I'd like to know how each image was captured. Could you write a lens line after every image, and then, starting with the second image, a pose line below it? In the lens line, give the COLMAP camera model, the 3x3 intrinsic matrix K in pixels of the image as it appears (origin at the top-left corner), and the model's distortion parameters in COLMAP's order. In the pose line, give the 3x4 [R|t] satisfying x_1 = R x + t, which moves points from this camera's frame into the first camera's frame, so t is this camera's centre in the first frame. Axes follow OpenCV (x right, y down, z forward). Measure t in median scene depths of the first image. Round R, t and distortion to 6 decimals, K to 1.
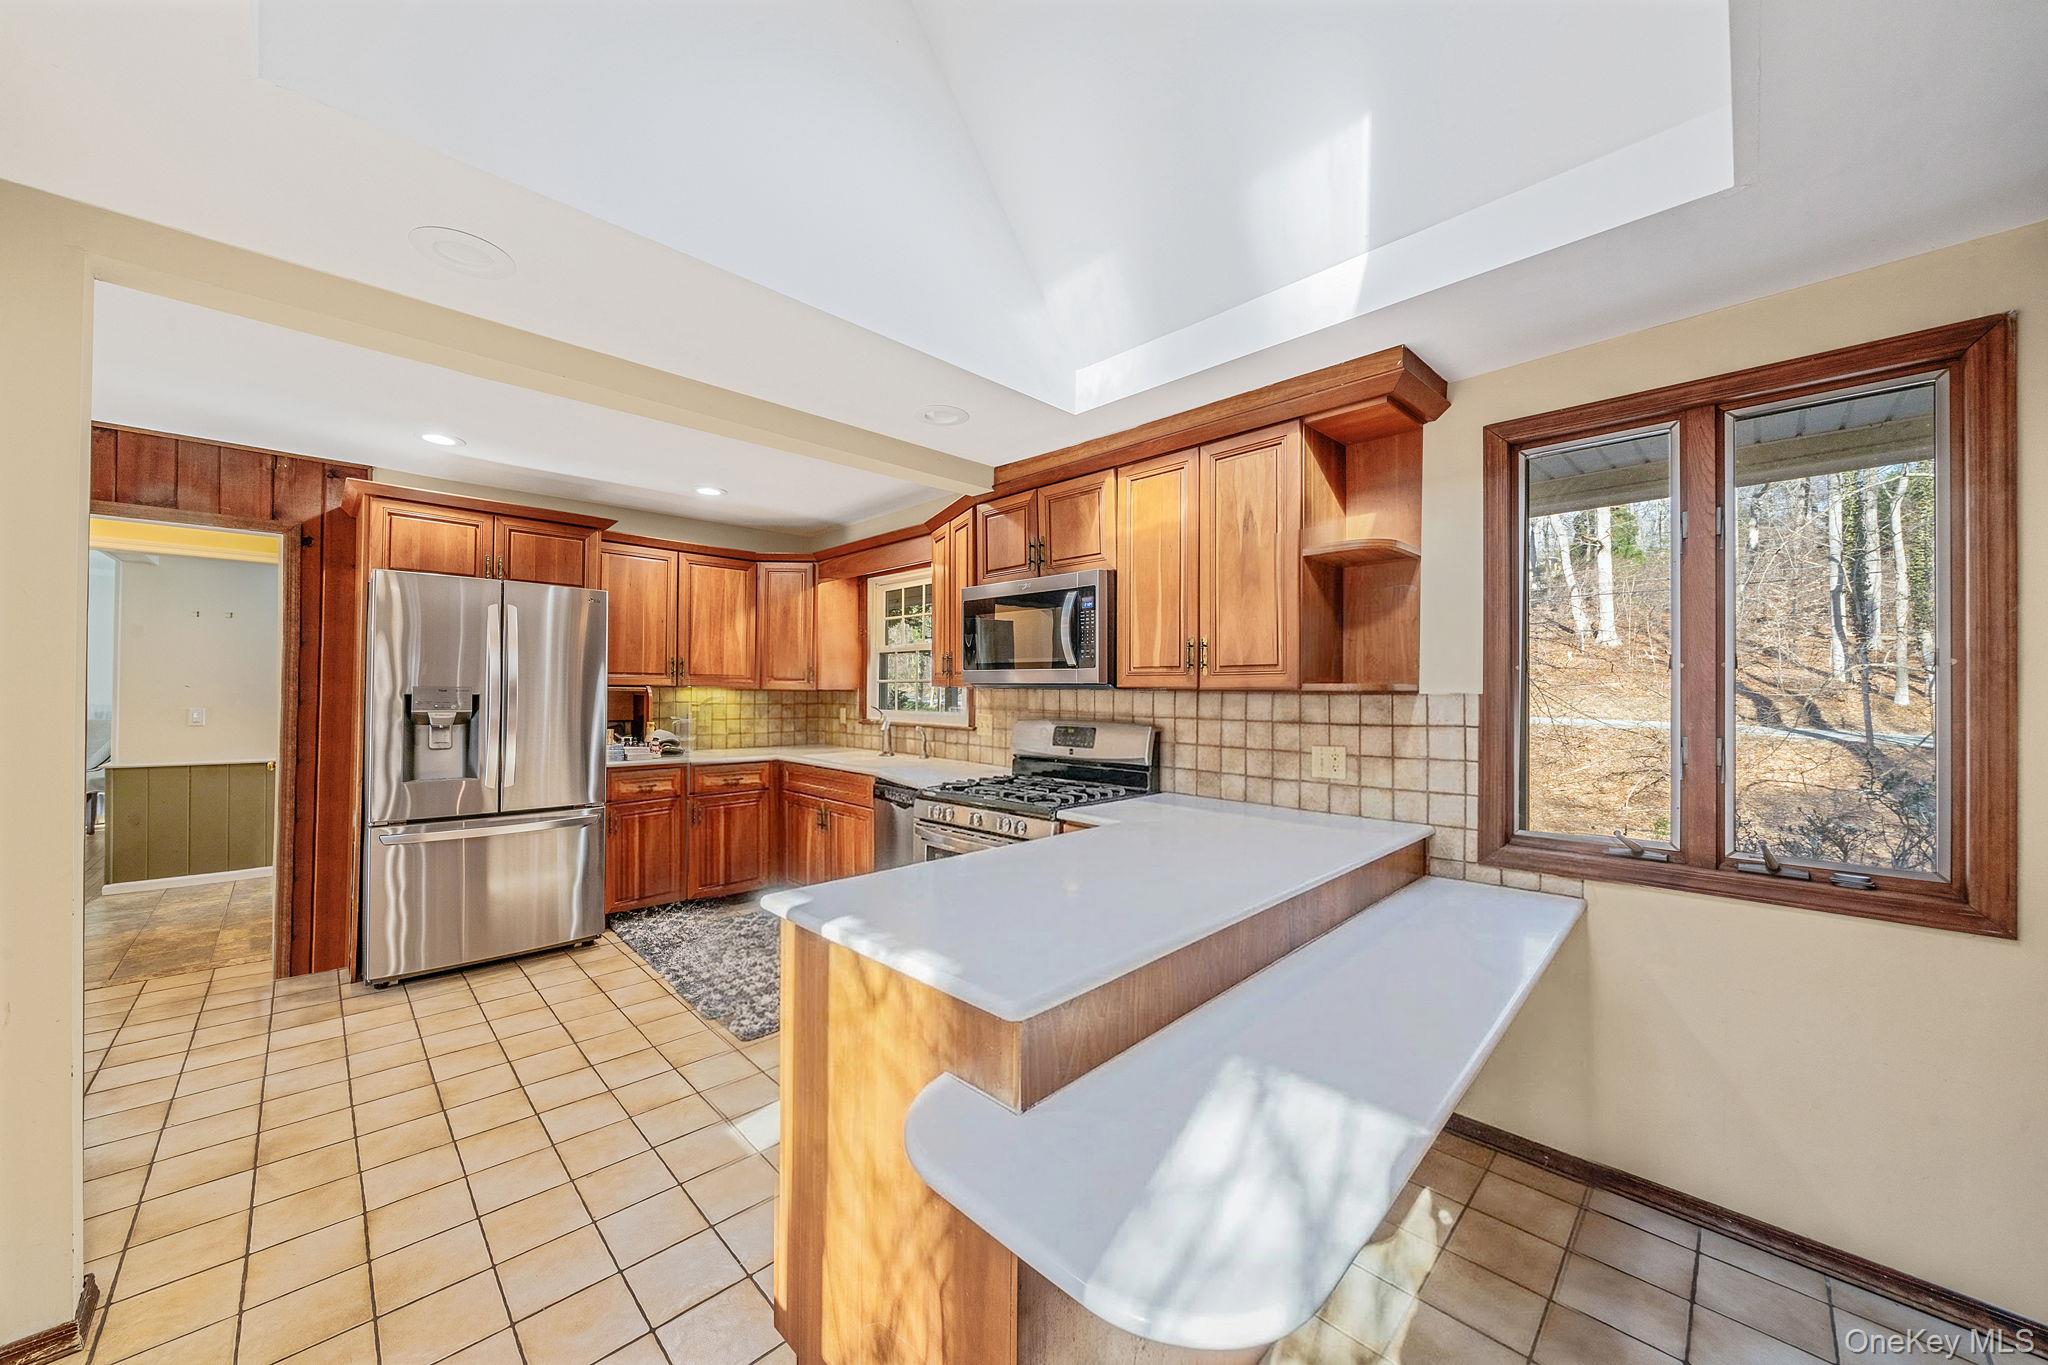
lens RADIAL K [[816.2, 0, 1023.4], [0, 816.2, 686.3], [0, 0, 1]] dist [-0.001401, -0.000138]
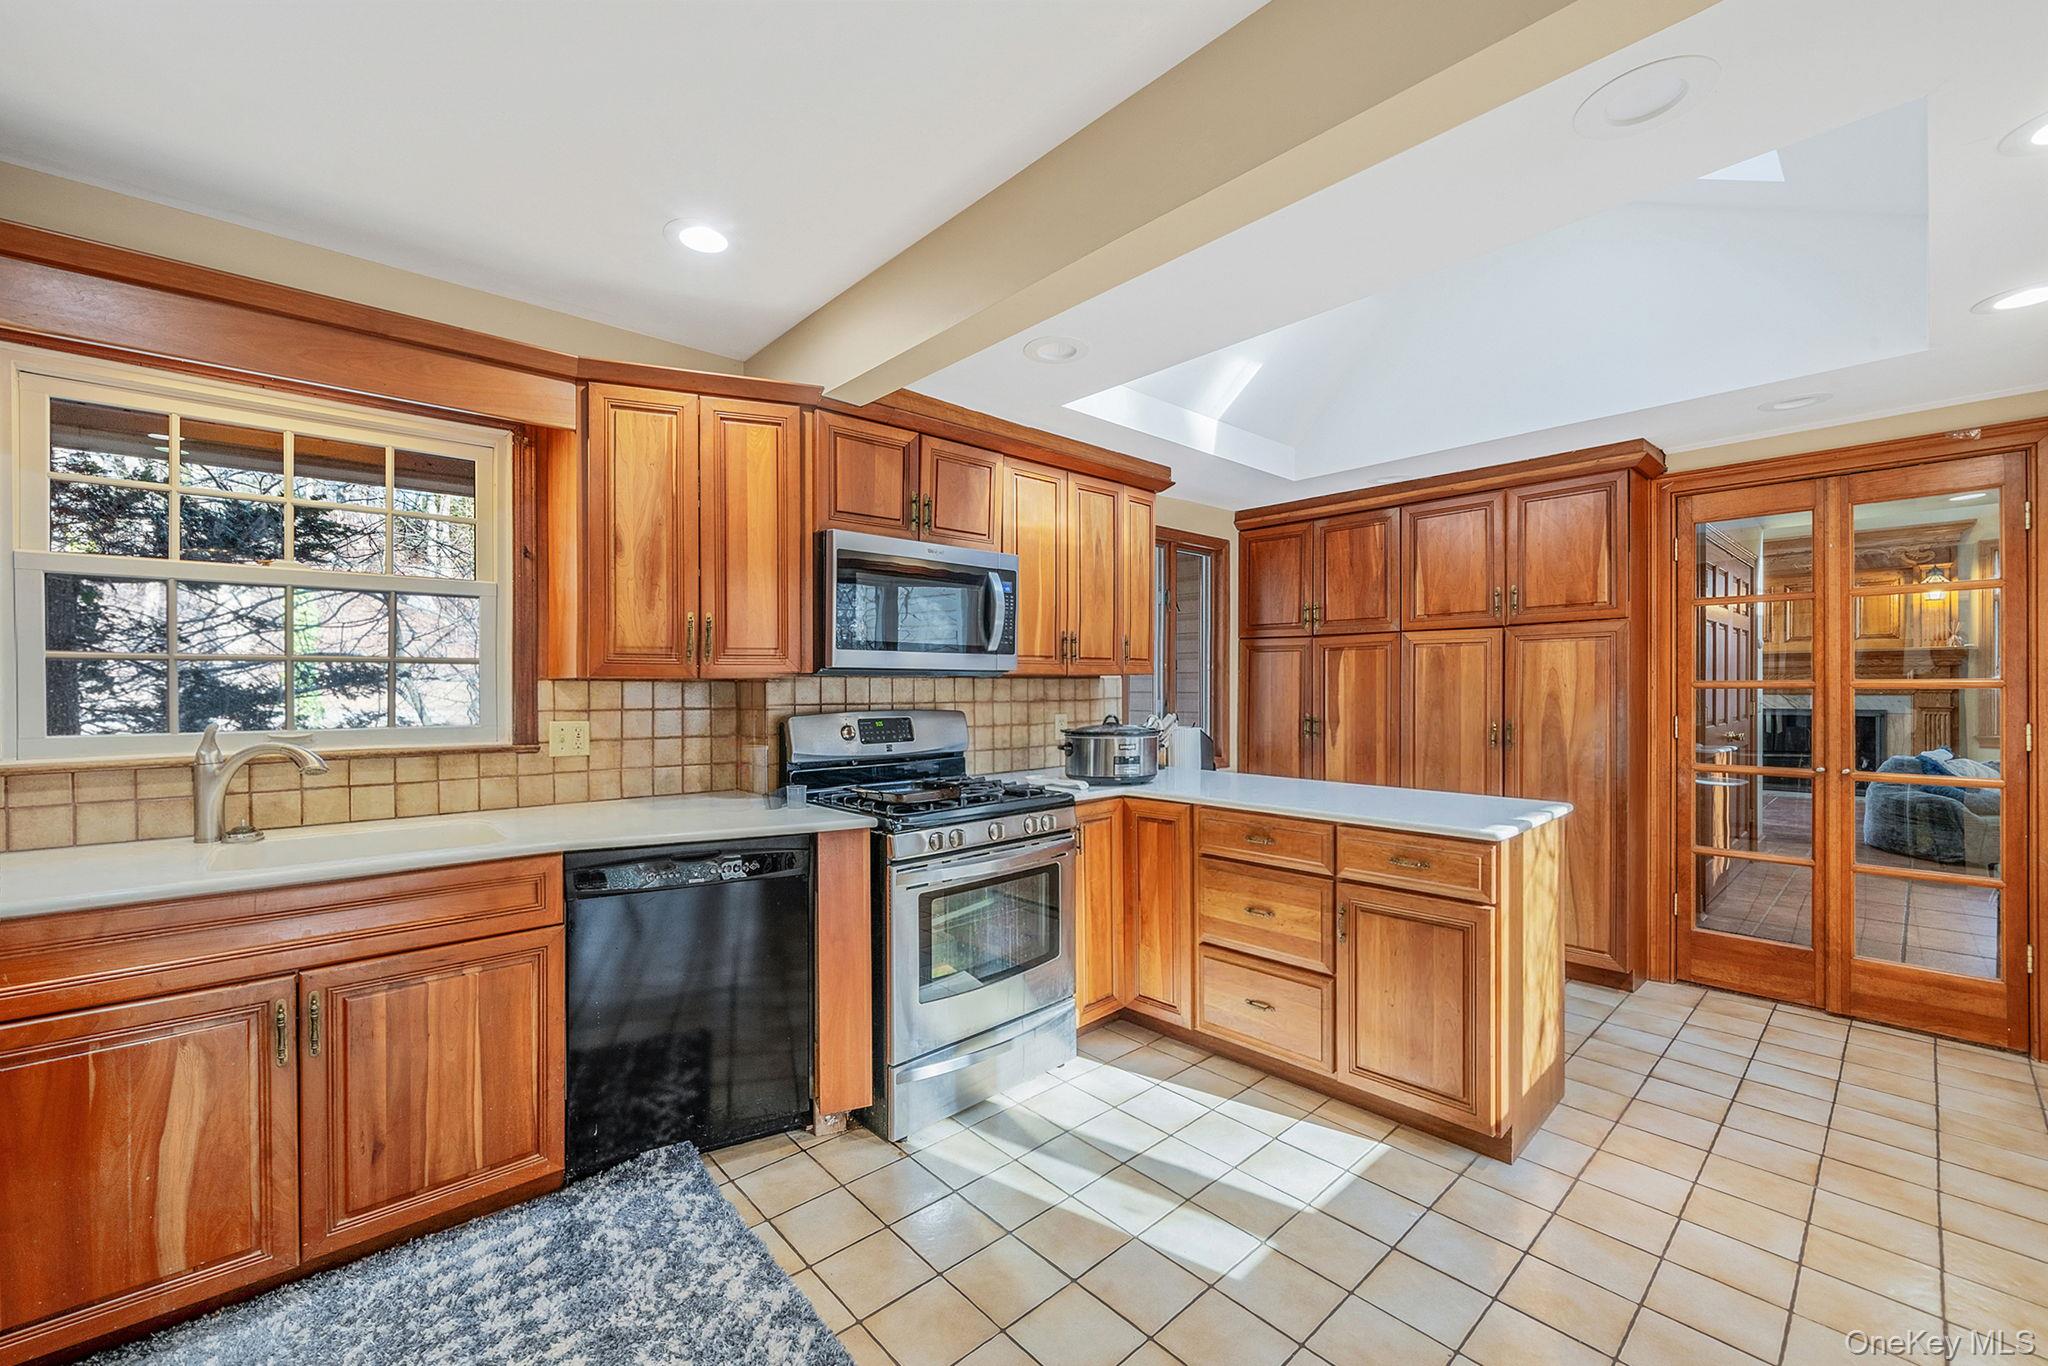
lens RADIAL K [[816.2, 0, 1026.5], [0, 816.2, 682.7], [0, 0, 1]] dist [-0.001401, -0.000138]
pose [[-0.008080, -0.010783, 0.999909, -0.821693], [-0.006662, 0.999920, 0.010729, 0.001179], [-0.999945, -0.006575, -0.008151, 0.896271]]
